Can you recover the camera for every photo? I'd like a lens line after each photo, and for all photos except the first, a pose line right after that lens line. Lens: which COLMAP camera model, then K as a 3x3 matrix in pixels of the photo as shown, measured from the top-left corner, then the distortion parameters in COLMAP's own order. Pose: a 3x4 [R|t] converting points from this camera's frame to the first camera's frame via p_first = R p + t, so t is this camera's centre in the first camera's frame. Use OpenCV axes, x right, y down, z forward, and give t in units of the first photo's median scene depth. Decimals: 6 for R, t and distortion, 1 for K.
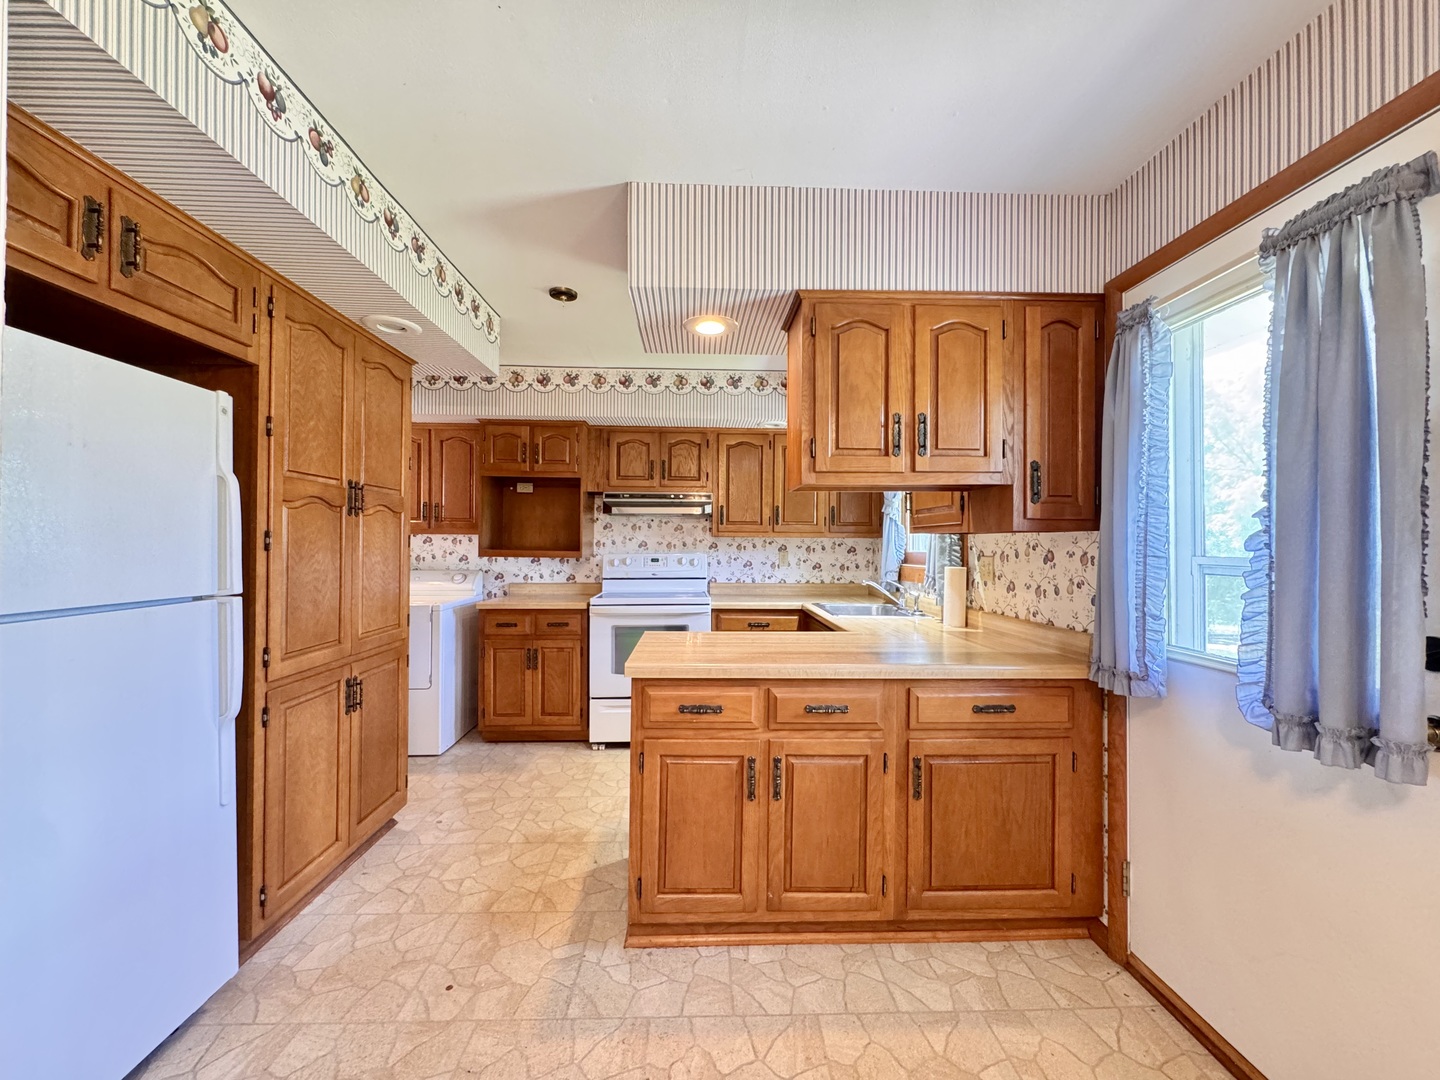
lens RADIAL K [[575.9, 0, 713.1], [0, 575.9, 541.4], [0, 0, 1]] dist [-0.003578, -0.000067]
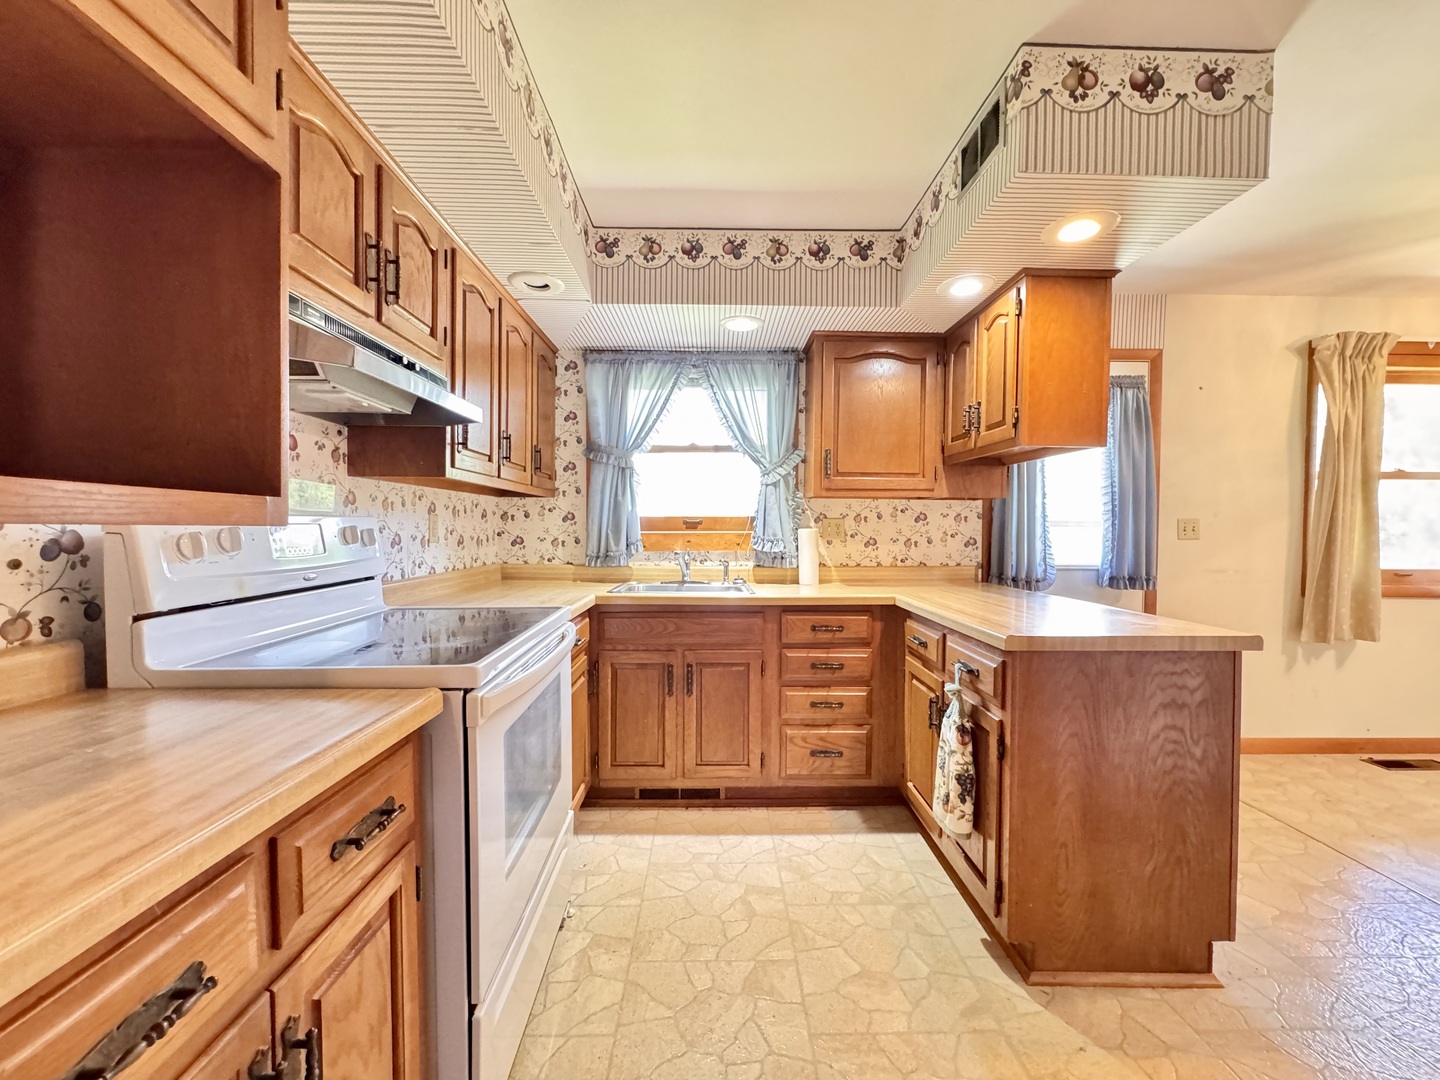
lens RADIAL K [[575.9, 0, 720.7], [0, 575.9, 540.7], [0, 0, 1]] dist [-0.003578, -0.000067]
pose [[0.011922, -0.029402, 0.999497, -0.451843], [-0.009703, 0.999517, 0.029519, 0.025782], [-0.999882, -0.010050, 0.011631, 0.806645]]
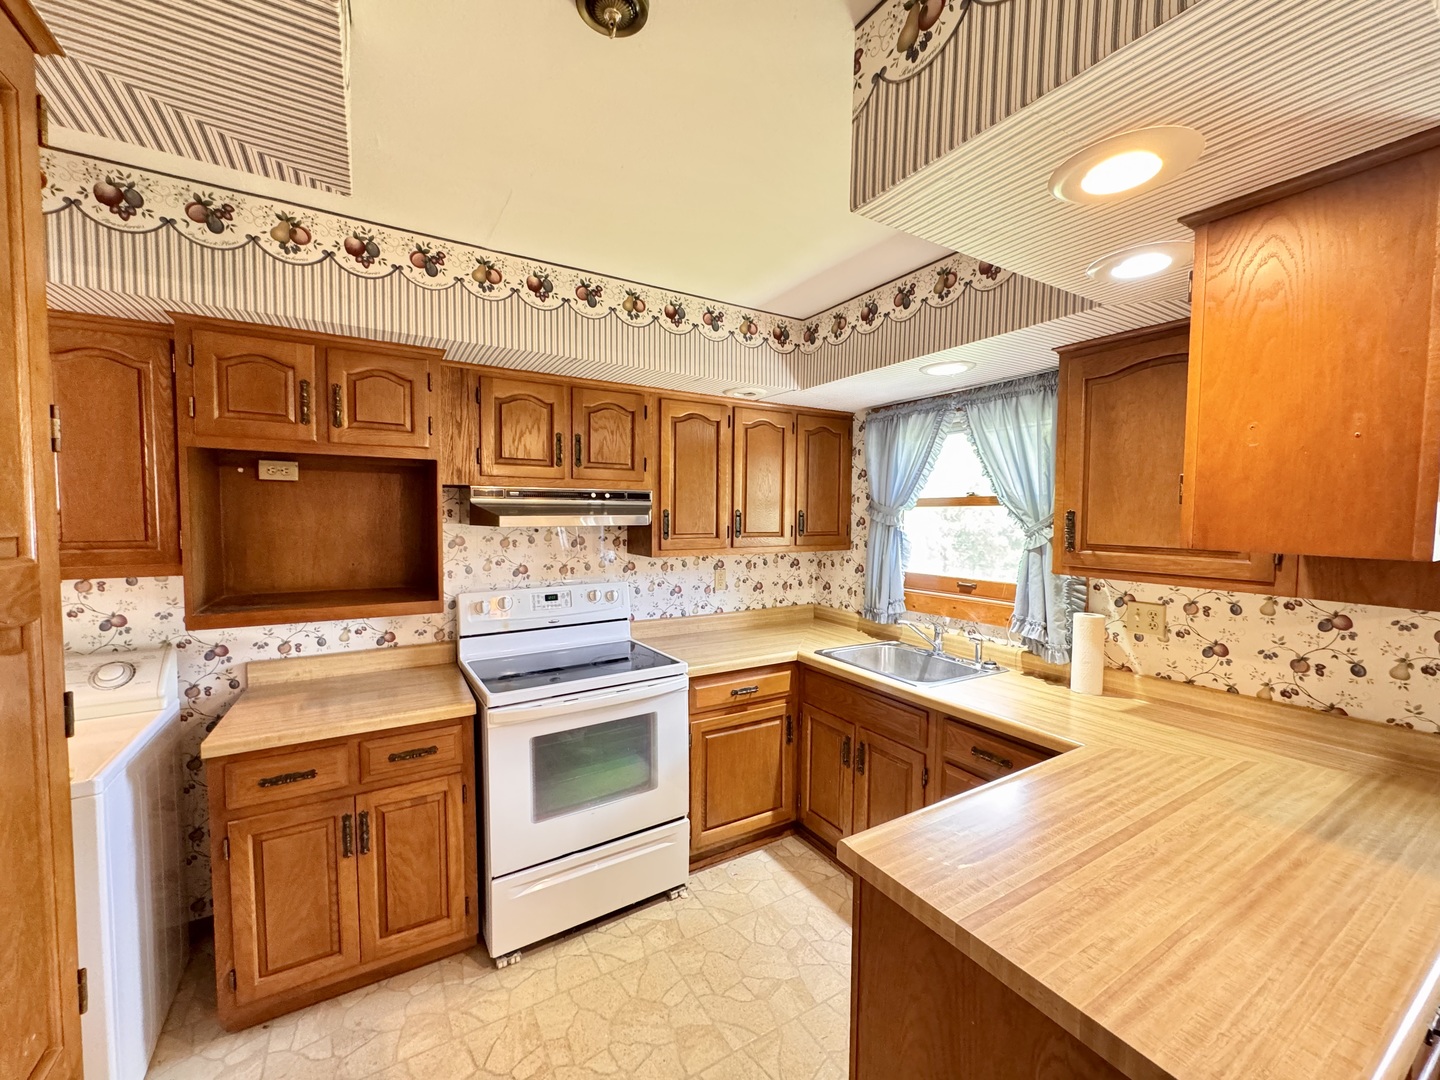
lens RADIAL K [[575.9, 0, 717.8], [0, 575.9, 540.2], [0, 0, 1]] dist [-0.003578, -0.000067]
pose [[0.871974, -0.026554, 0.488831, -0.259796], [-0.000646, 0.998465, 0.055391, -0.065958], [-0.489551, -0.048615, 0.870618, 0.411504]]
